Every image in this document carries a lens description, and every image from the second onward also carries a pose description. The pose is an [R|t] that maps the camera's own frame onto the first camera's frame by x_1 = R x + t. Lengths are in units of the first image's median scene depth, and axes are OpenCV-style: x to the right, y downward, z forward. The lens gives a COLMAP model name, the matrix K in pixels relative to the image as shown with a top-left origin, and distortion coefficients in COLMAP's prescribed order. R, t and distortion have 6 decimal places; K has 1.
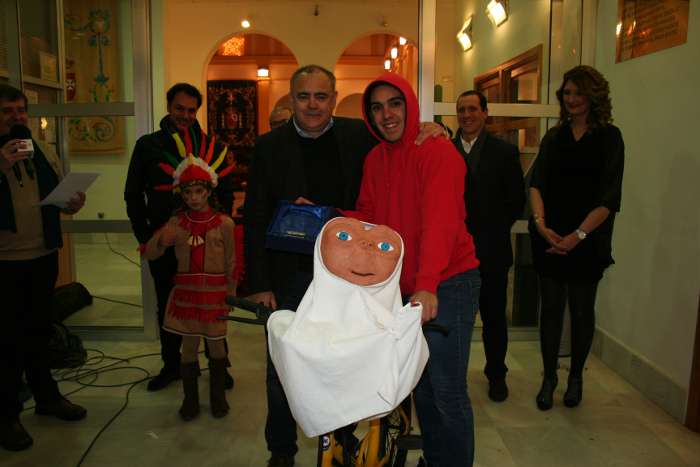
lens RADIAL K [[624.2, 0, 350.0], [0, 624.2, 233.5], [0, 0, 1]] dist [-0.124314, 0.128531]
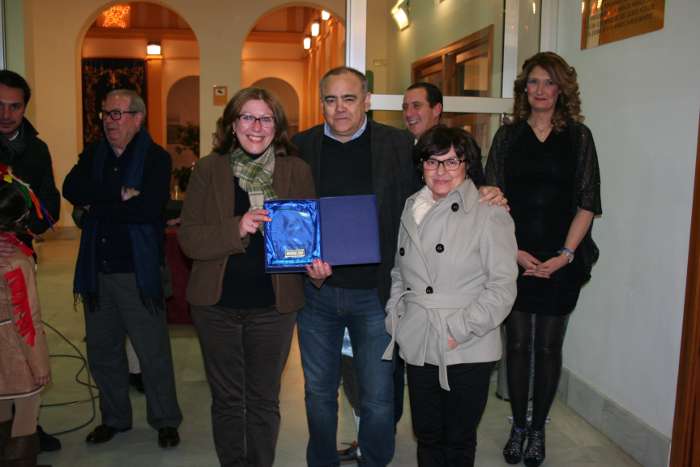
lens RADIAL K [[751.7, 0, 353.8], [0, 751.7, 233.1], [0, 0, 1]] dist [-0.125373, 0.197087]
pose [[0.992497, -0.003182, 0.122229, -0.000108], [0.005210, 0.999854, -0.016281, -0.006237], [-0.122159, 0.016796, 0.992368, 0.014984]]
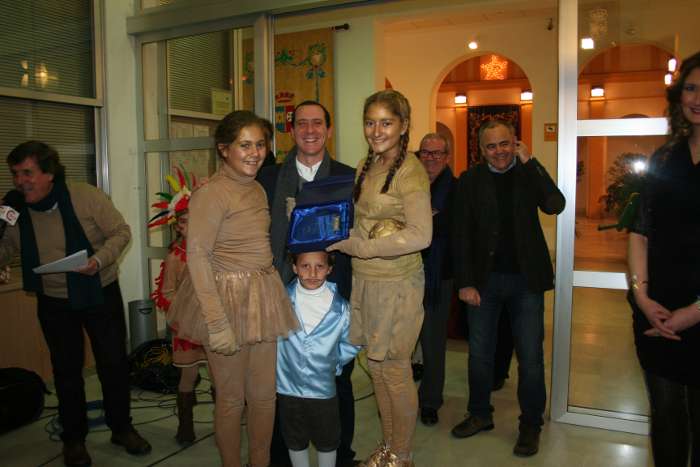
lens RADIAL K [[629.6, 0, 343.1], [0, 629.6, 243.8], [0, 0, 1]] dist [-0.152480, 0.142364]
pose [[0.887988, 0.037917, -0.458300, 0.128324], [-0.050398, 0.998616, -0.015031, -0.015010], [0.457096, 0.036445, 0.888670, 0.097318]]
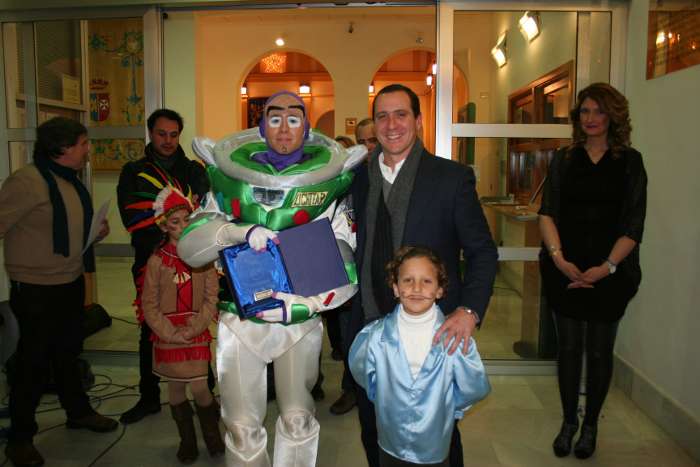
lens RADIAL K [[624.2, 0, 350.0], [0, 624.2, 233.5], [0, 0, 1]] dist [-0.124314, 0.128531]
pose [[0.997003, 0.006248, -0.077106, 0.029110], [-0.008092, 0.999688, -0.023632, -0.009769], [0.076934, 0.024185, 0.996743, 0.022689]]
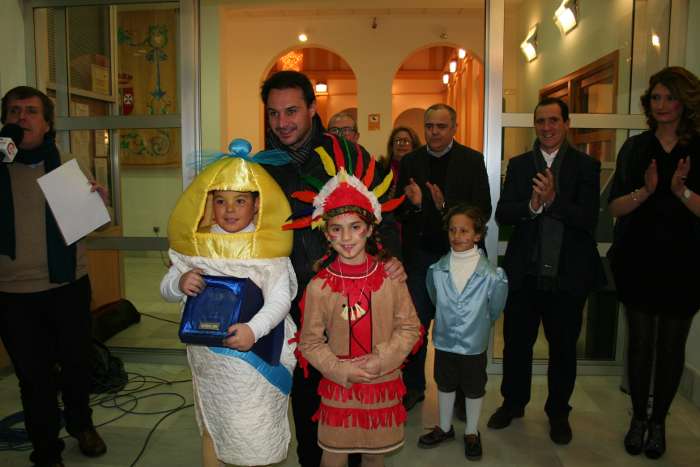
lens RADIAL K [[614.8, 0, 350.0], [0, 614.8, 233.5], [0, 0, 1]] dist [-0.141248, 0.154844]
pose [[0.995781, 0.010433, -0.091168, -0.002253], [-0.012448, 0.999690, -0.021564, -0.005935], [0.090915, 0.022608, 0.995602, 0.050498]]
